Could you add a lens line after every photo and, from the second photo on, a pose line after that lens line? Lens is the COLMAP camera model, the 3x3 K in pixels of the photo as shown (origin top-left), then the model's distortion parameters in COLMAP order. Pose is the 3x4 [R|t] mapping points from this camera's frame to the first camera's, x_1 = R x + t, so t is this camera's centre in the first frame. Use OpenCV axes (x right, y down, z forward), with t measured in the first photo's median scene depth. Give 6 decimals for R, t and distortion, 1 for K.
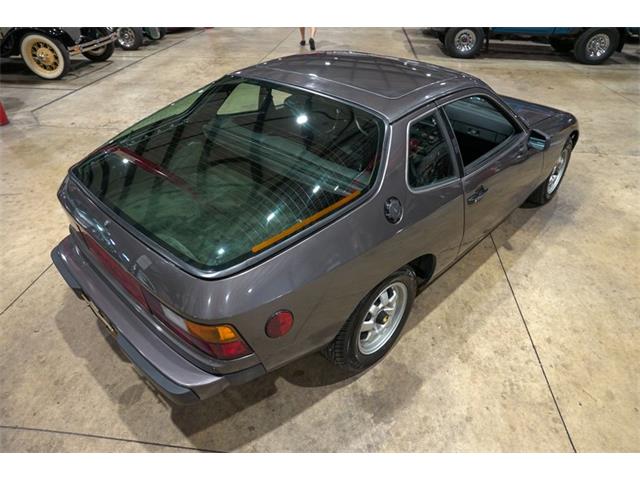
lens RADIAL K [[438.2, 0, 322.5], [0, 438.2, 242.7], [0, 0, 1]] dist [-0.134086, 0.100589]
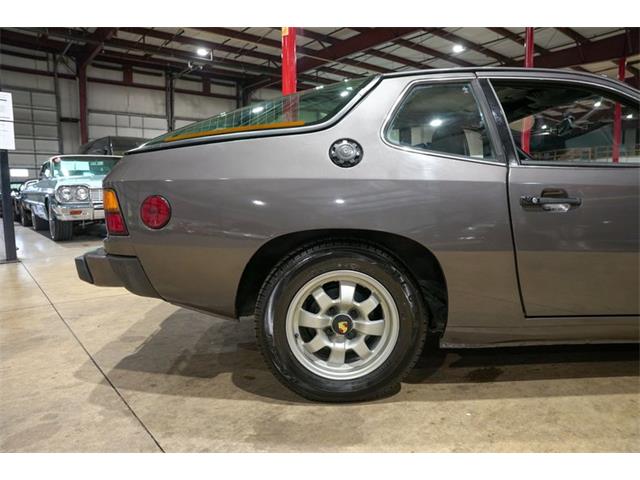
lens RADIAL K [[438.2, 0, 320.3], [0, 438.2, 239.6], [0, 0, 1]] dist [-0.134086, 0.100589]
pose [[0.715064, 0.063090, -0.696207, 0.588810], [-0.380118, 0.870909, -0.311492, 0.281671], [0.586680, 0.487378, 0.646737, 0.439871]]
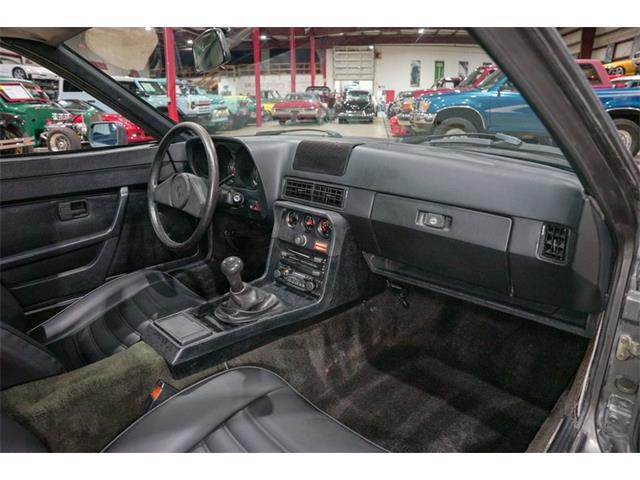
lens RADIAL K [[438.2, 0, 317.5], [0, 438.2, 238.5], [0, 0, 1]] dist [-0.134086, 0.100589]
pose [[0.999382, -0.008644, -0.034076, 0.393306], [-0.001570, 0.957363, -0.288884, -0.221784], [0.035120, 0.288759, 0.956758, 0.993791]]
